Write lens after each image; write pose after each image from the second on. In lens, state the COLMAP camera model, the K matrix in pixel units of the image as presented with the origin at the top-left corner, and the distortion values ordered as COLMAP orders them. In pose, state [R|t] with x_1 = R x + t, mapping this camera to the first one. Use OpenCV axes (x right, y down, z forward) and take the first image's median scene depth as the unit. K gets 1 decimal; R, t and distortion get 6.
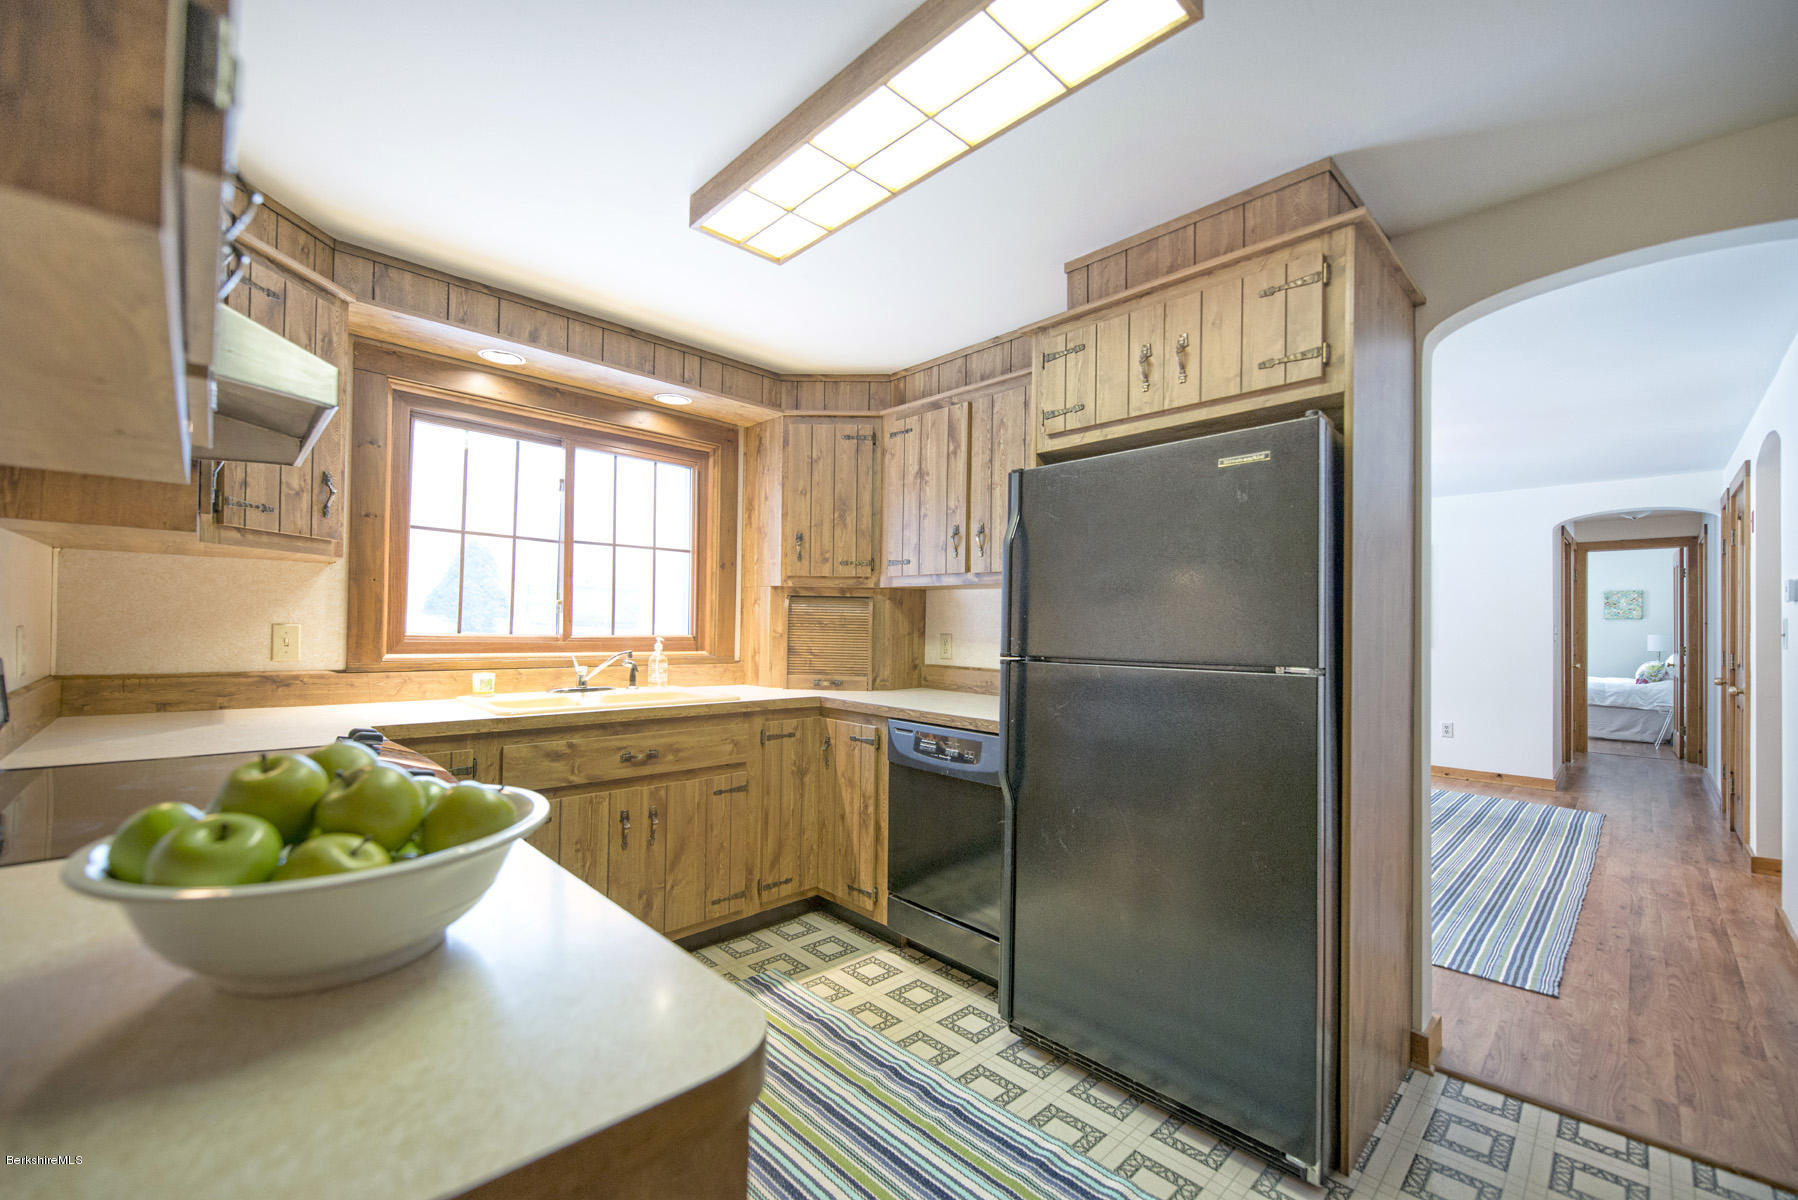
lens RADIAL K [[722.0, 0, 866.6], [0, 722.0, 610.6], [0, 0, 1]] dist [-0.003085, -0.000229]
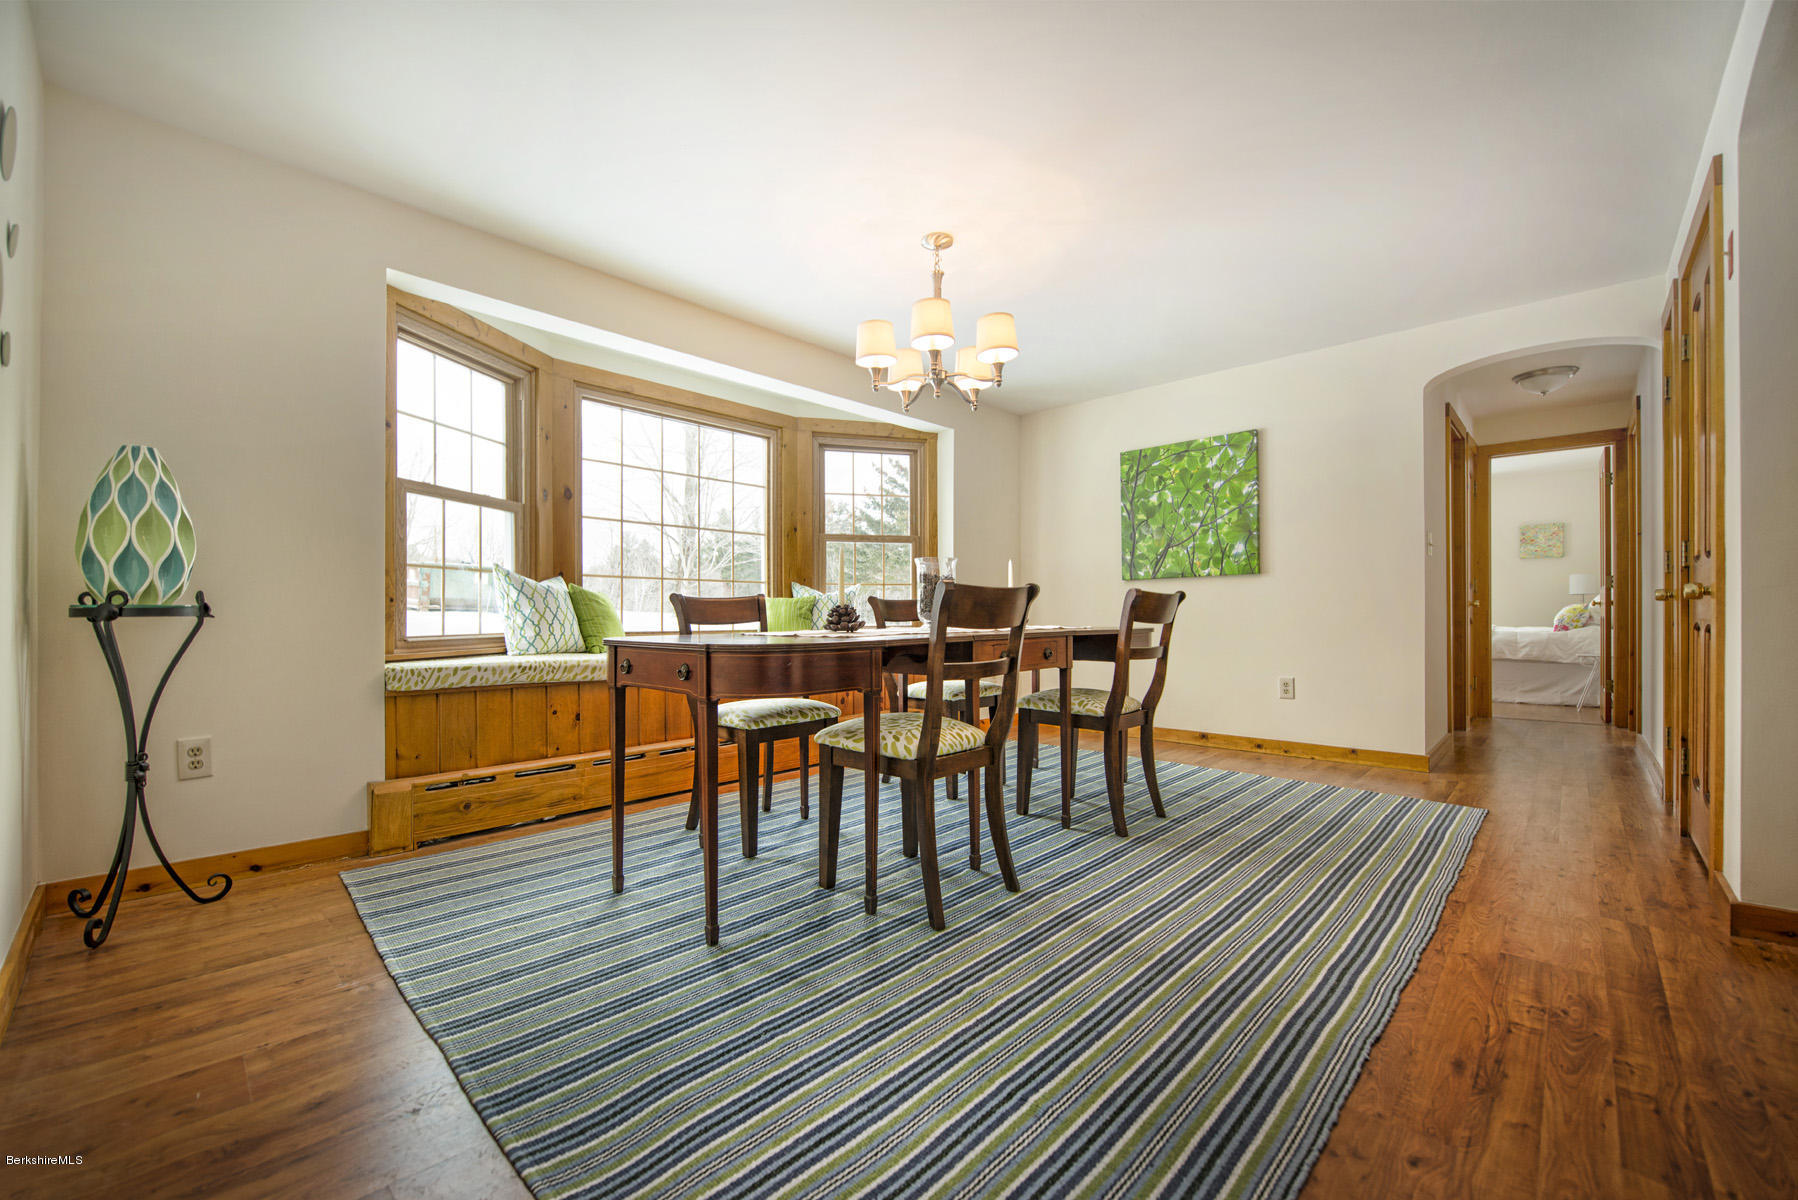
lens RADIAL K [[722.0, 0, 866.6], [0, 722.0, 610.6], [0, 0, 1]] dist [-0.003085, -0.000229]
pose [[0.998899, -0.016146, 0.044045, 0.430134], [0.015474, 0.999759, 0.015558, 0.084812], [-0.044285, -0.014860, 0.998908, 0.372920]]
